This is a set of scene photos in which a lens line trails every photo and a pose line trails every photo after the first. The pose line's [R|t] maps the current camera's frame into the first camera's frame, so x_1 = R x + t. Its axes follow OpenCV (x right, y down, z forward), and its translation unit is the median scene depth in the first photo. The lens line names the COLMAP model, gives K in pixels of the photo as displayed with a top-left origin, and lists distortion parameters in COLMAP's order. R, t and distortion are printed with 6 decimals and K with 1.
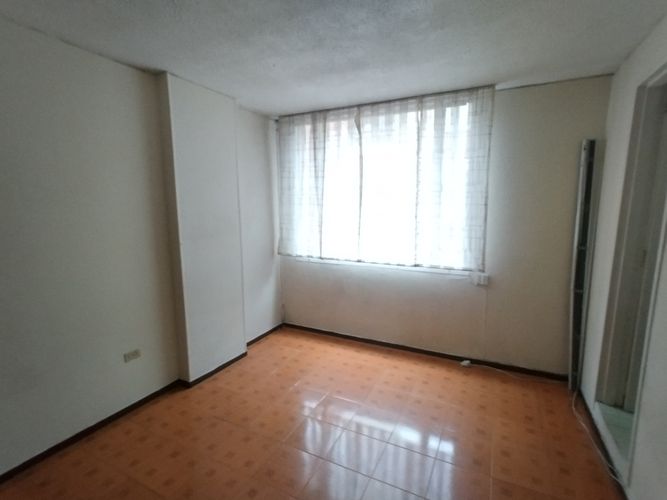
lens RADIAL K [[324.3, 0, 333.5], [0, 324.3, 250.0], [0, 0, 1]] dist [-0.000995, -0.000247]
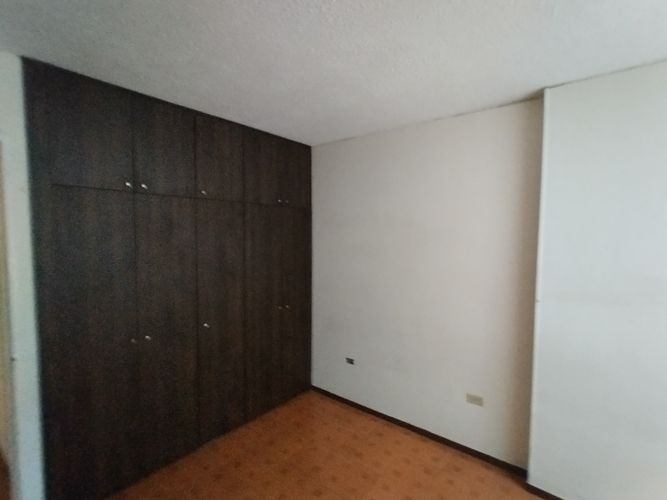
lens RADIAL K [[324.3, 0, 333.5], [0, 324.3, 250.0], [0, 0, 1]] dist [-0.000995, -0.000247]
pose [[-0.201729, 0.043570, -0.978472, 0.469004], [-0.146641, 0.986406, 0.074156, -0.150960], [0.968402, 0.158444, -0.192598, 0.821808]]
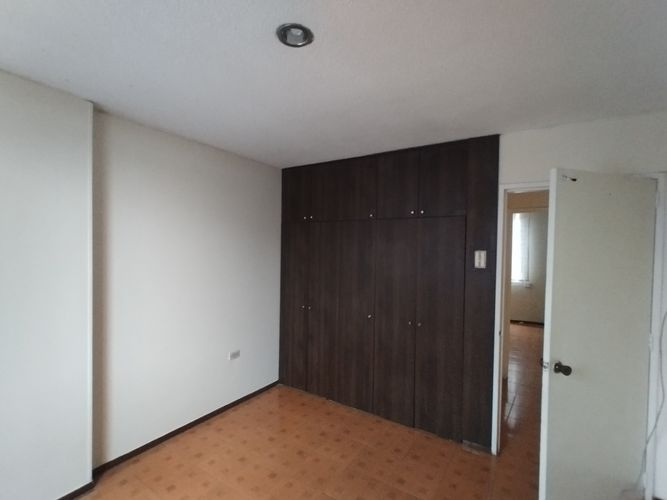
lens RADIAL K [[324.3, 0, 333.5], [0, 324.3, 250.0], [0, 0, 1]] dist [-0.000995, -0.000247]
pose [[0.994487, 0.020757, -0.102789, -0.454406], [-0.032259, 0.993237, -0.111531, 0.095774], [0.099778, 0.114232, 0.988431, -0.960973]]
